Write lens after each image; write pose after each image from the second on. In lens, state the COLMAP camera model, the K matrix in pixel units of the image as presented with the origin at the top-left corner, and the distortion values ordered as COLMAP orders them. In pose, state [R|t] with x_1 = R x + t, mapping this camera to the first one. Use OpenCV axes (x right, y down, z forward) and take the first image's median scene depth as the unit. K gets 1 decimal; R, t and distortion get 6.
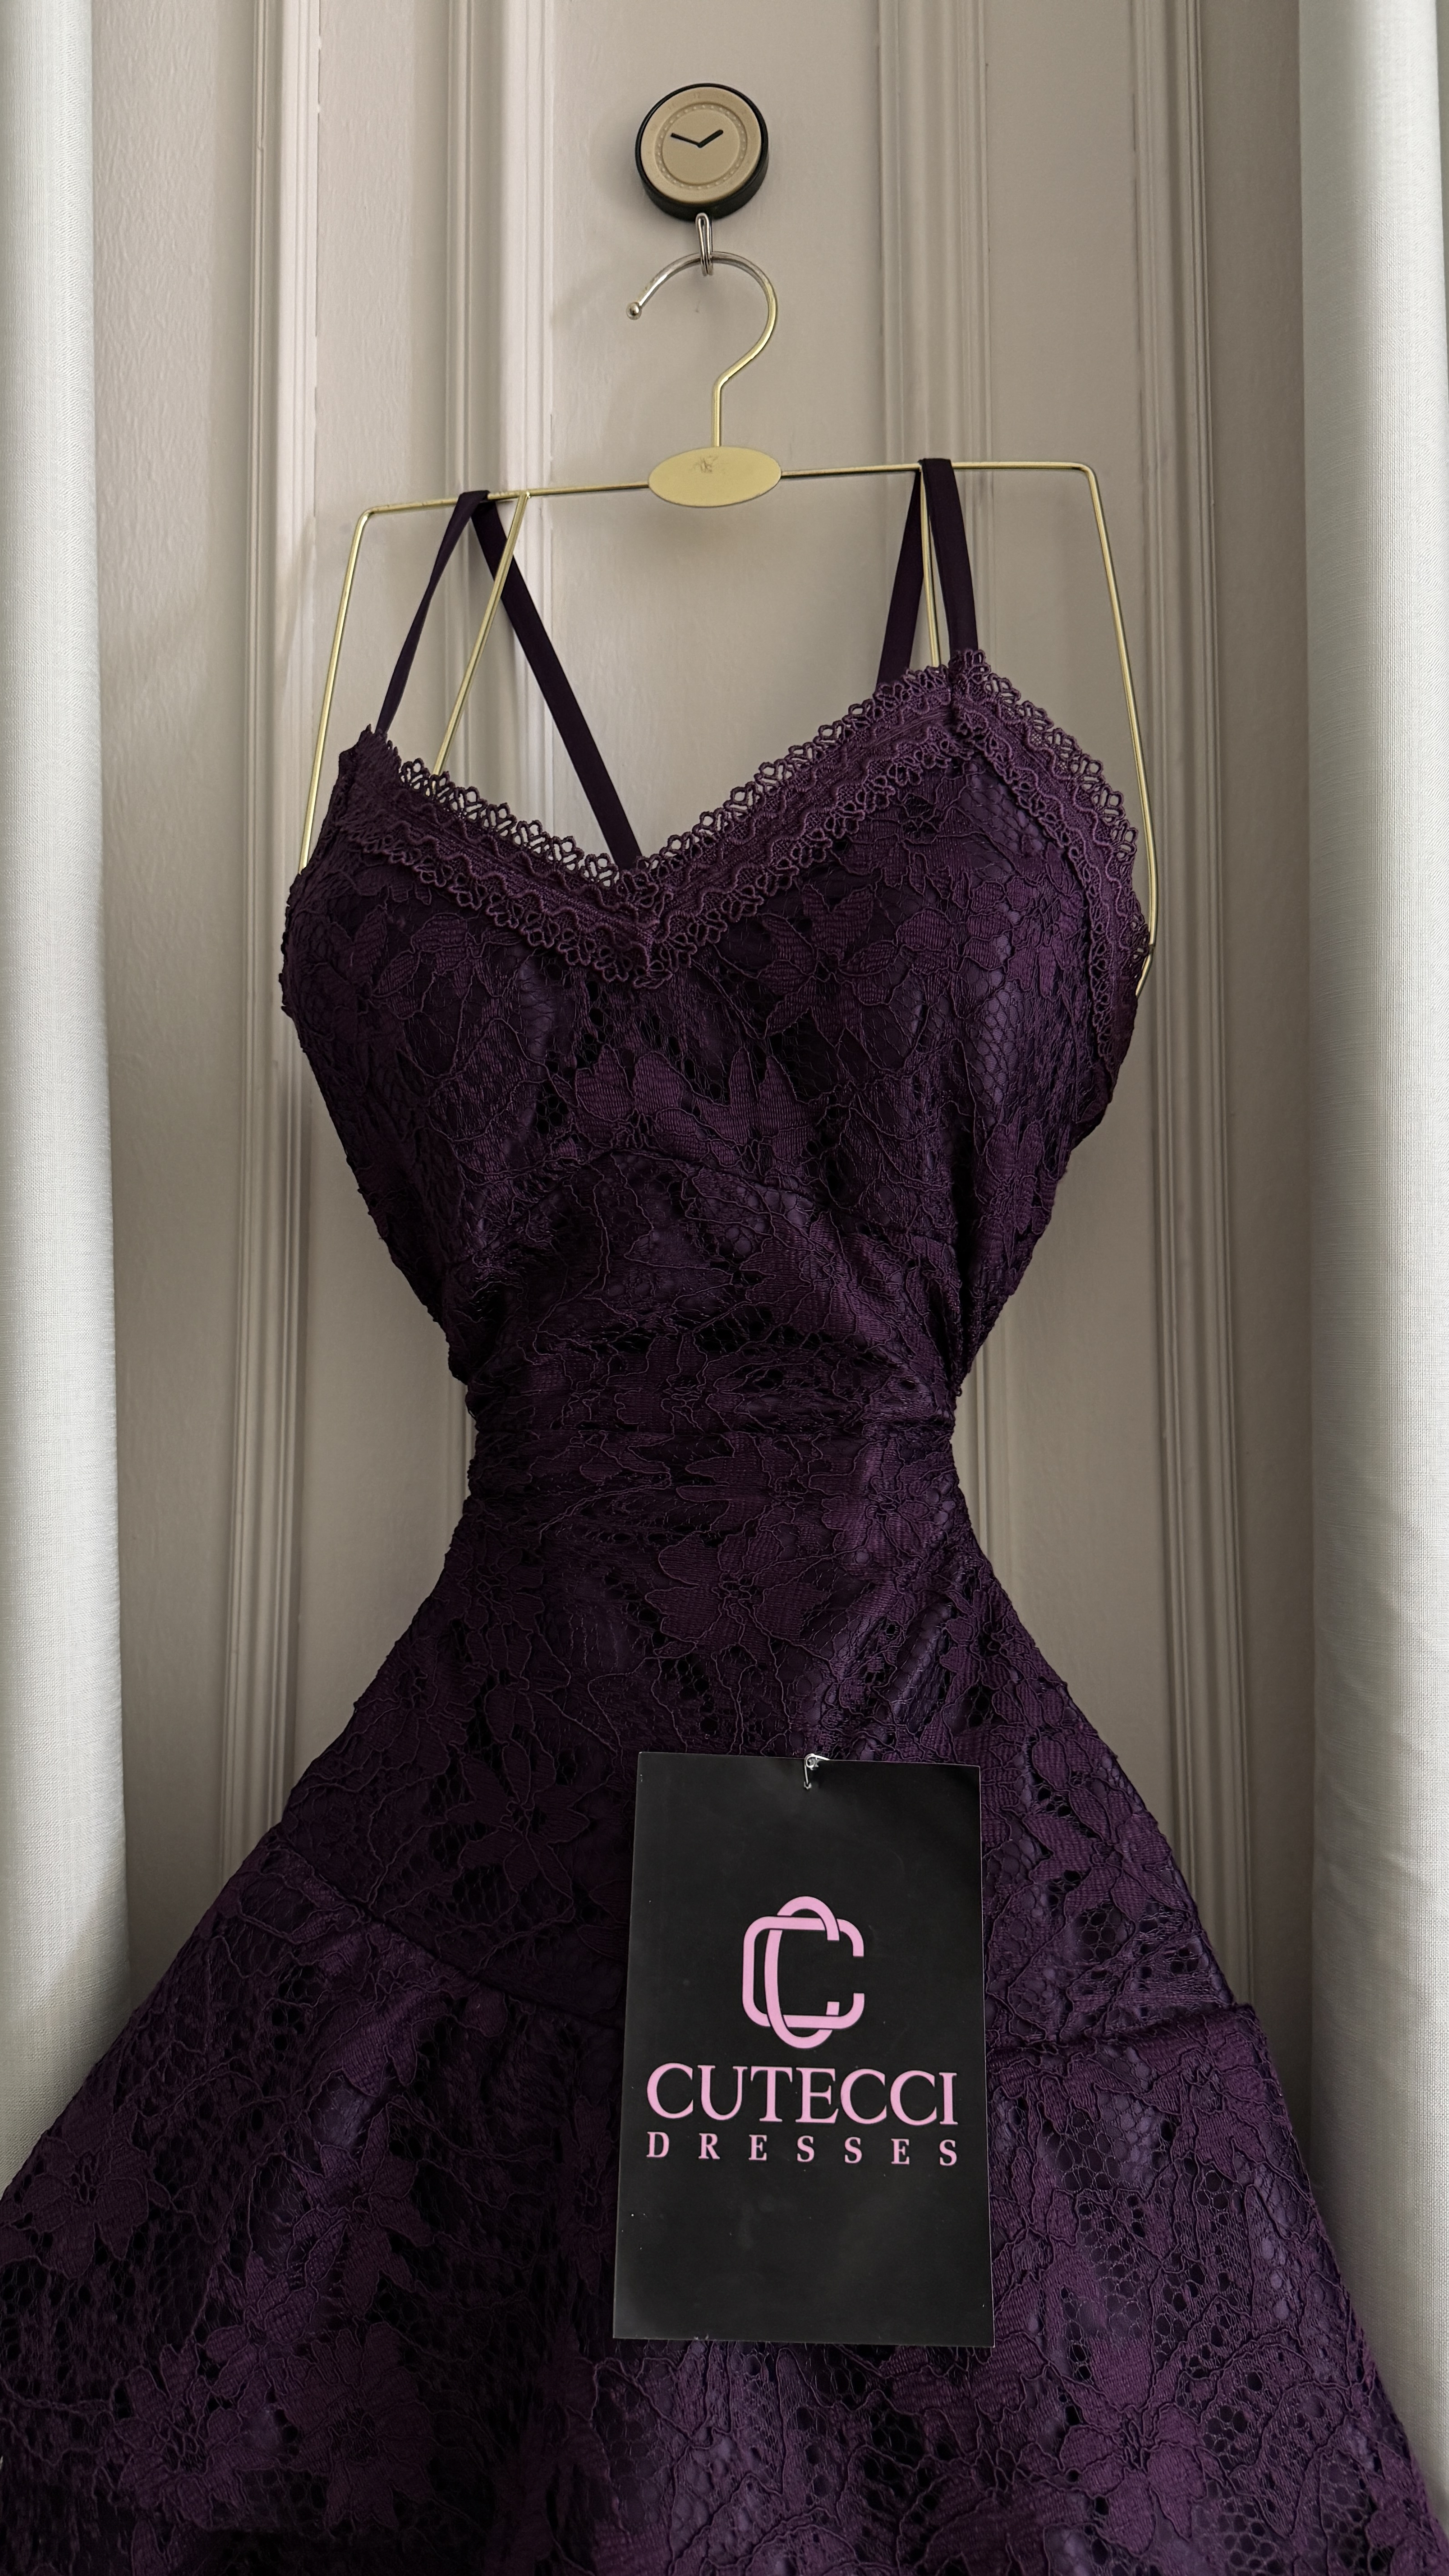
lens RADIAL K [[1864.2, 0, 712.7], [0, 1864.2, 1239.8], [0, 0, 1]] dist [0.077101, -0.131372]
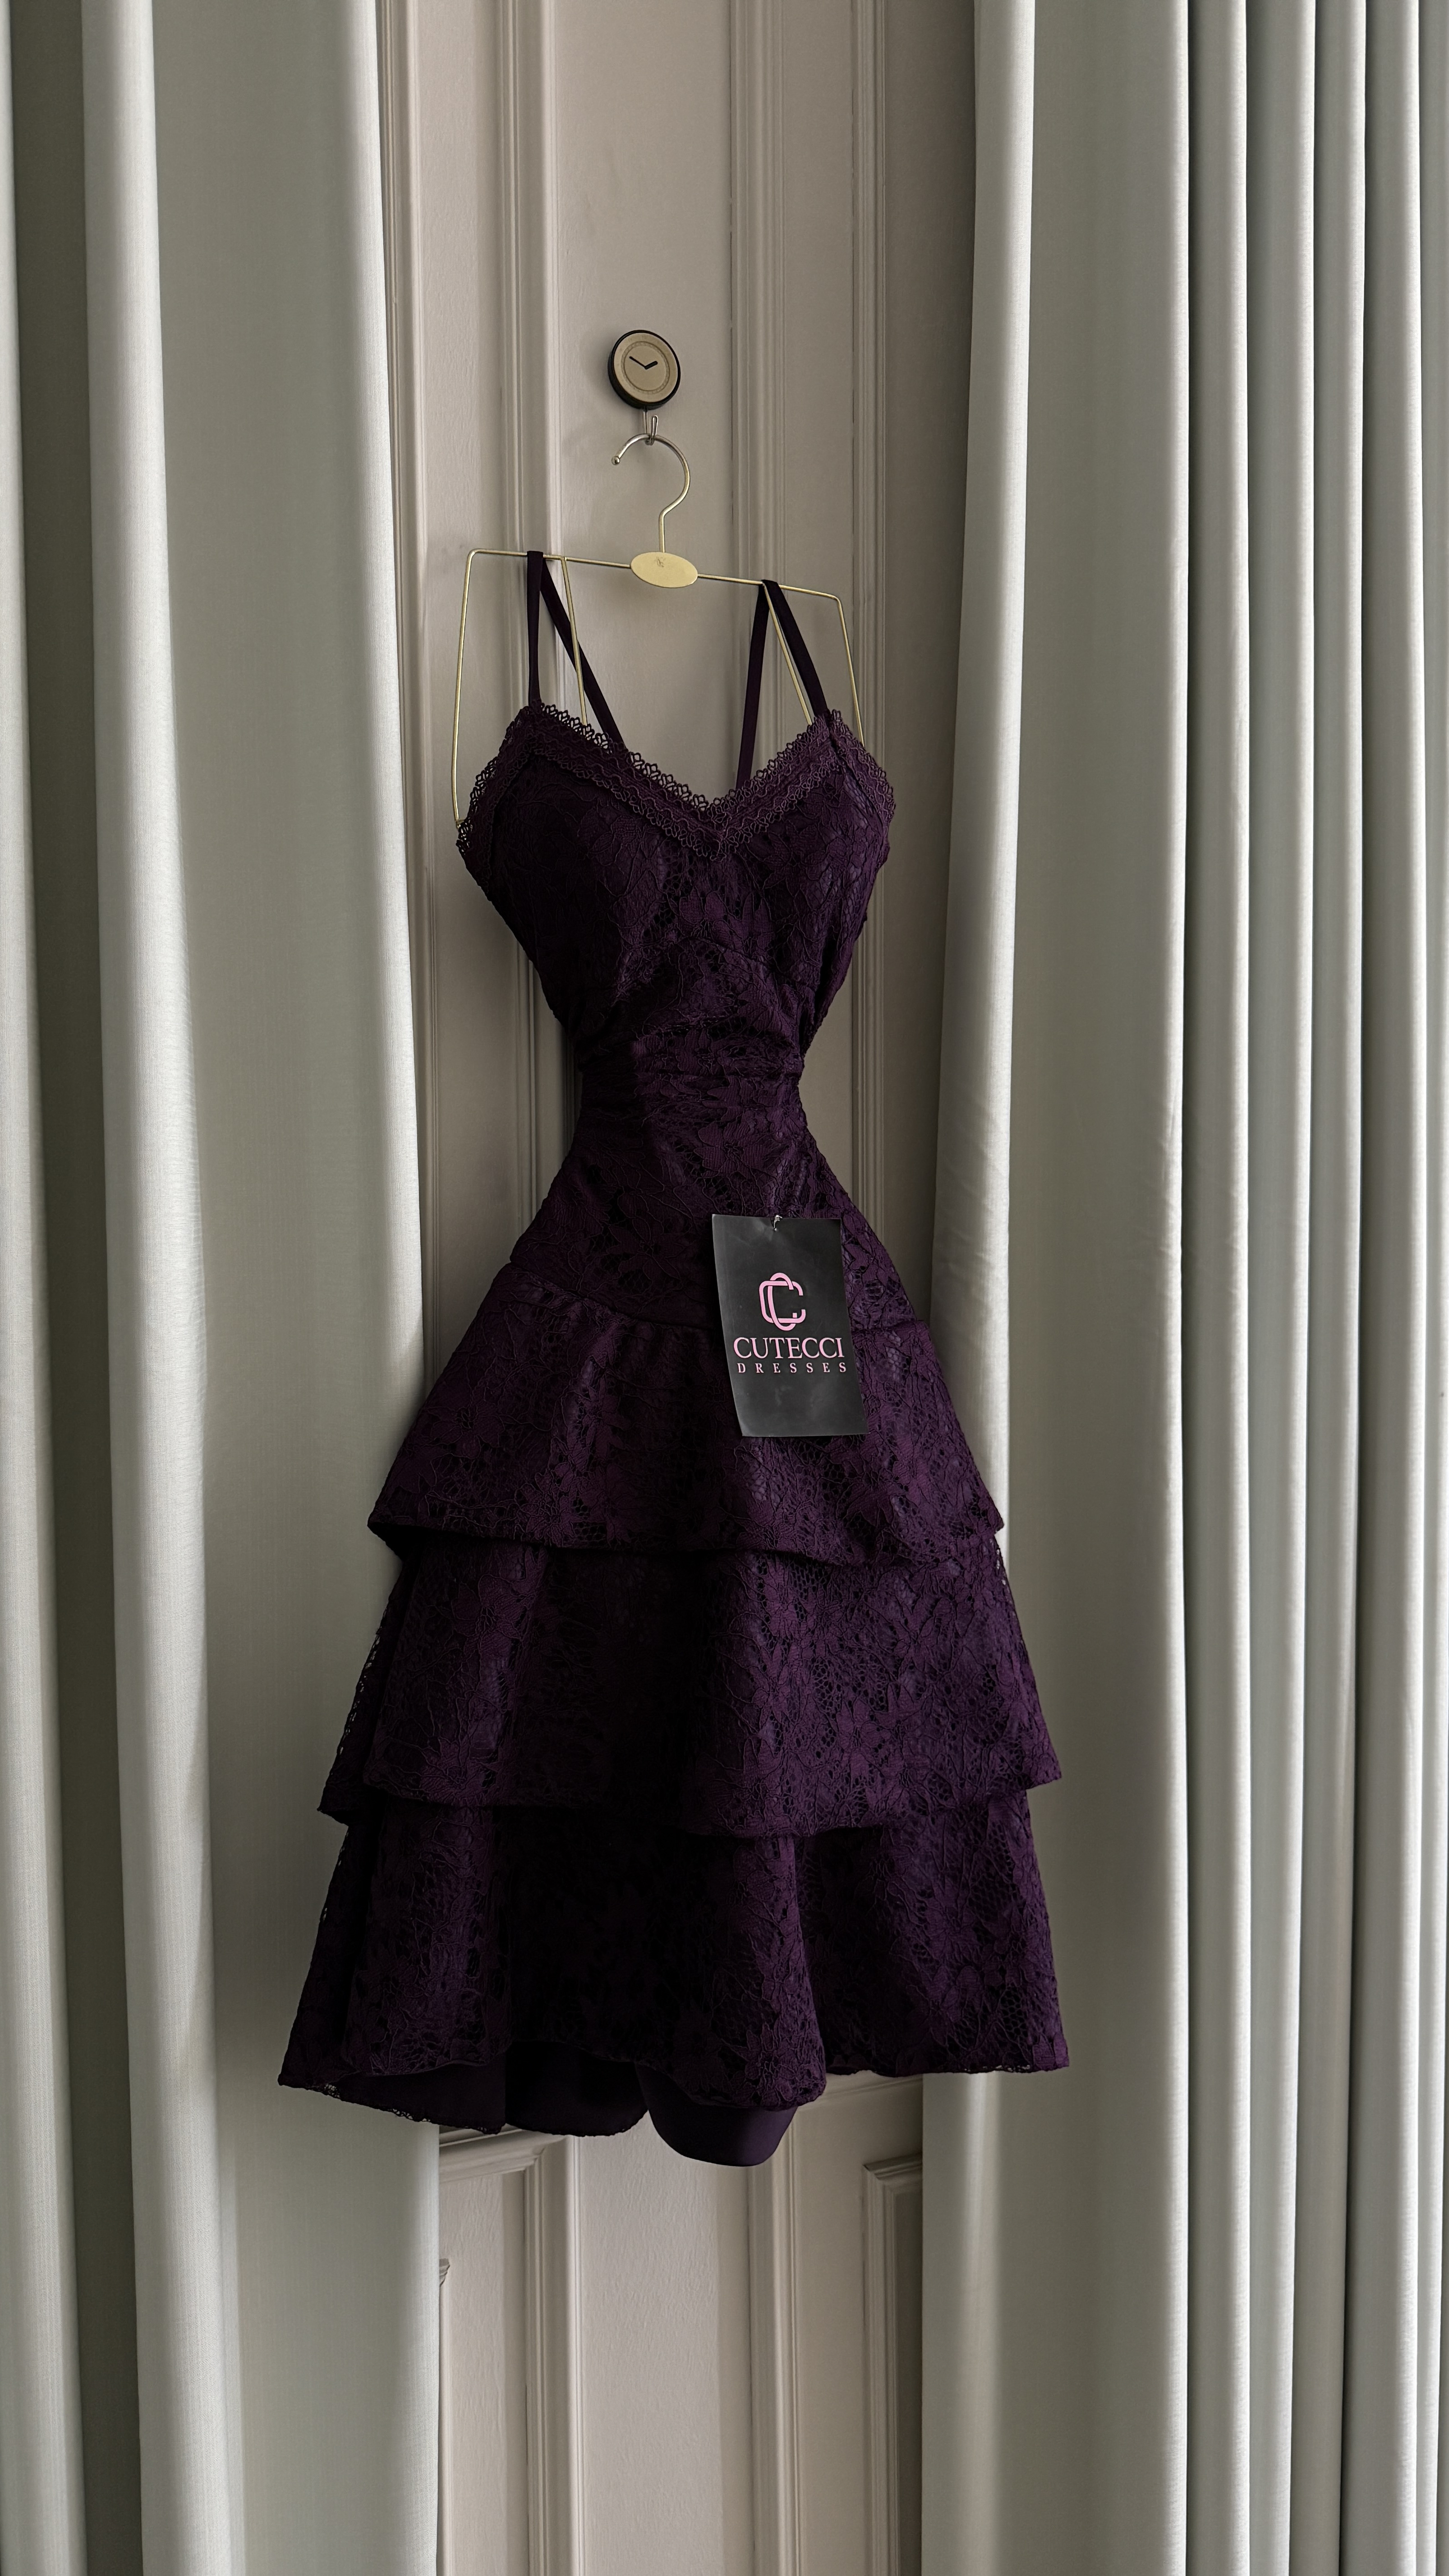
lens RADIAL K [[1873.6, 0, 716.3], [0, 1873.6, 1273.8], [0, 0, 1]] dist [0.112831, -0.234257]
pose [[0.875411, -0.020427, 0.482948, -1.077013], [-0.043418, 0.991745, 0.120647, 0.072021], [-0.481426, -0.126585, 0.867298, -0.916803]]
